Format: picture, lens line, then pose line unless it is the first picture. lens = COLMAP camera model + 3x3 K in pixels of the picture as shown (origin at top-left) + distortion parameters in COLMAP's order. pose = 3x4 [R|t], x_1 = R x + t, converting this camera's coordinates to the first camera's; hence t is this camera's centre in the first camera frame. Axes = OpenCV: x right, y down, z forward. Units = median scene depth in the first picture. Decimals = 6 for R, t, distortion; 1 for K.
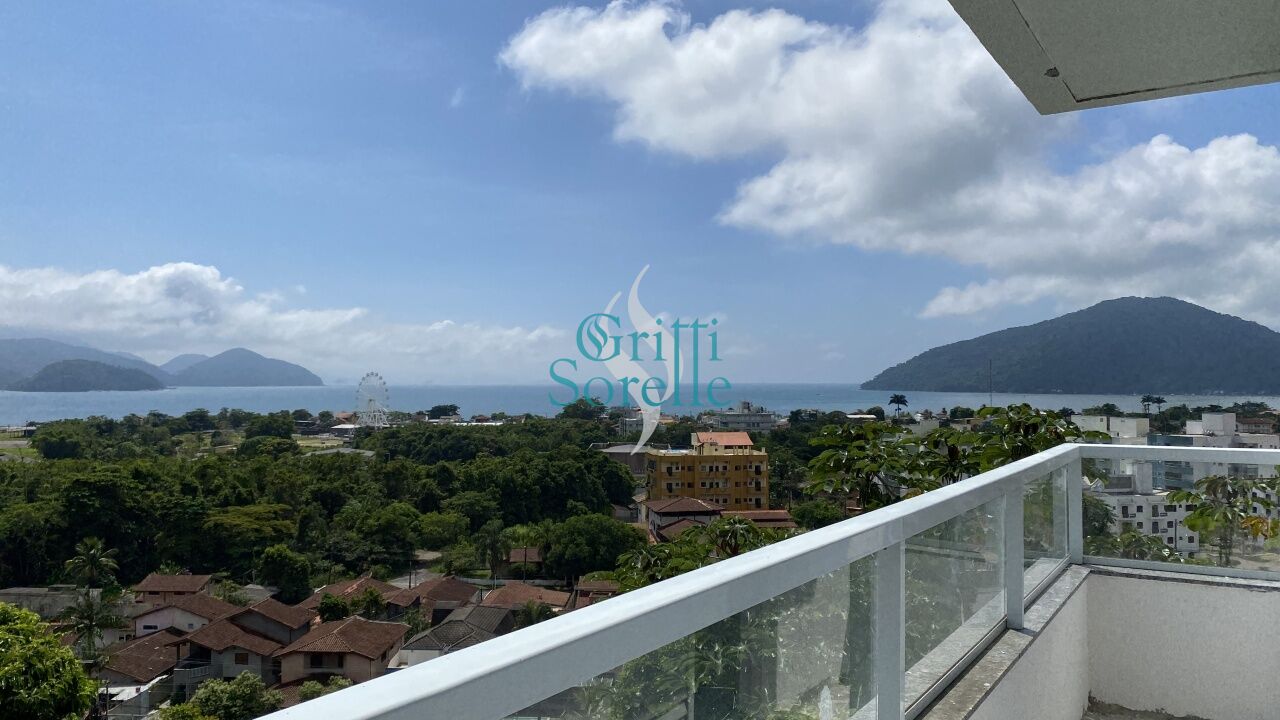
lens RADIAL K [[977.2, 0, 641.1], [0, 977.2, 362.2], [0, 0, 1]] dist [0.020367, -0.003497]
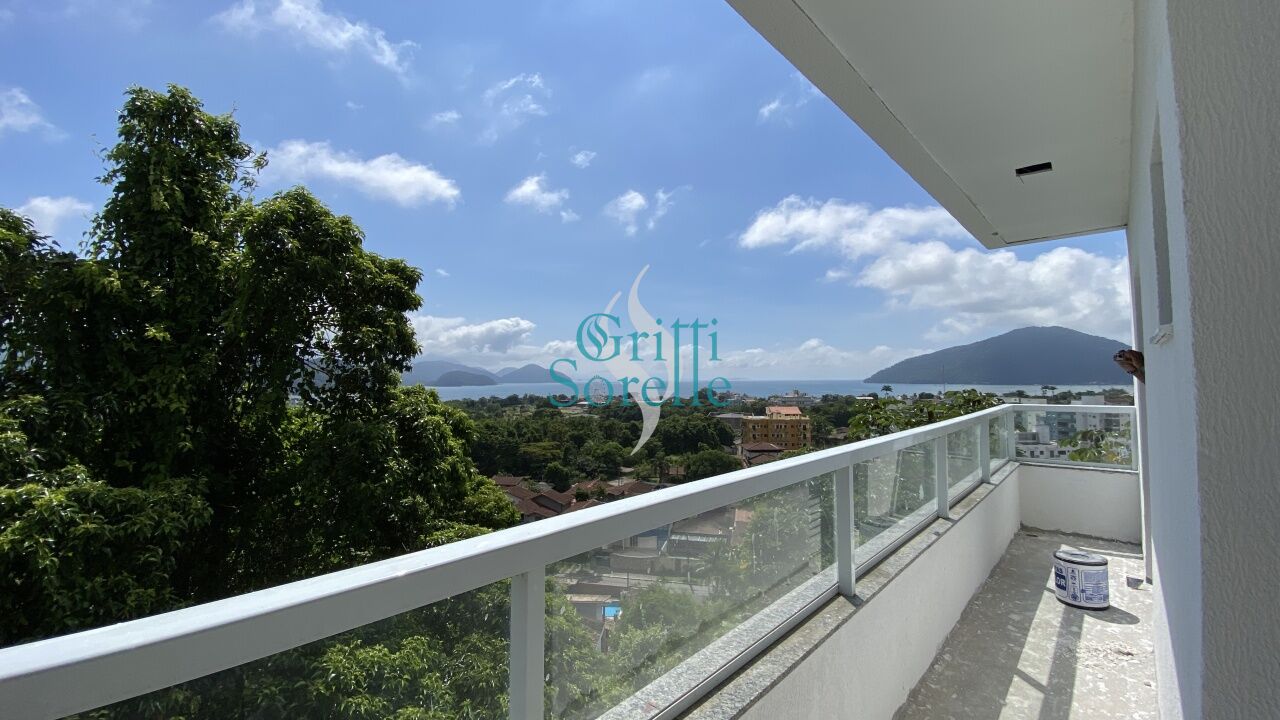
lens RADIAL K [[518.9, 0, 633.4], [0, 518.9, 356.0], [0, 0, 1]] dist [0.014660, -0.012116]
pose [[0.981650, -0.015414, -0.190070, -0.052887], [0.010506, 0.999585, -0.026805, -0.001298], [0.190404, 0.024316, 0.981405, -0.099540]]
